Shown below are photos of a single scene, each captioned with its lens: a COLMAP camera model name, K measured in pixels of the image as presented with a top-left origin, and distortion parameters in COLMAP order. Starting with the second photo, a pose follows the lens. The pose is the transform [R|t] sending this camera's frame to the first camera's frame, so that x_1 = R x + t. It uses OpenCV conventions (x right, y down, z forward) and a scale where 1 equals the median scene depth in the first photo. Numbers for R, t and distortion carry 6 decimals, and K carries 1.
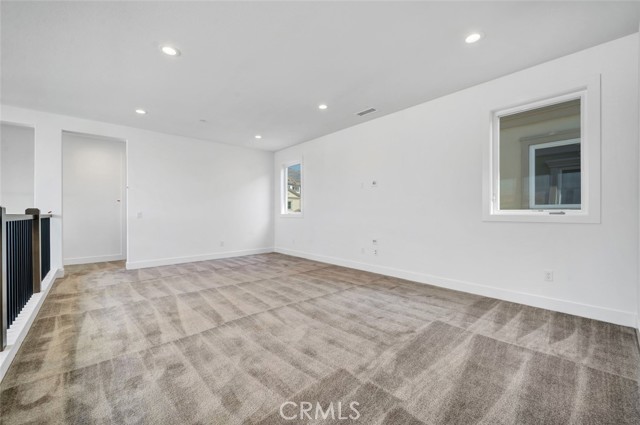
lens RADIAL K [[258.6, 0, 317.8], [0, 258.6, 213.0], [0, 0, 1]] dist [0.016320, -0.000032]
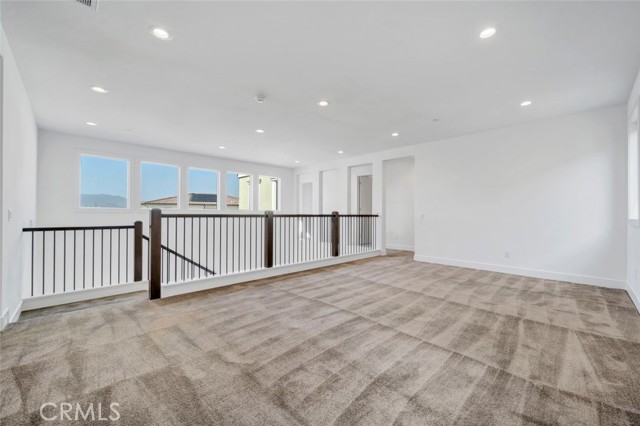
lens RADIAL K [[258.6, 0, 317.6], [0, 258.6, 213.0], [0, 0, 1]] dist [0.016320, -0.000032]
pose [[0.035628, -0.001658, -0.999364, 0.791457], [-0.004334, 0.999989, -0.001813, -0.002926], [0.999356, 0.004396, 0.035621, 0.823931]]
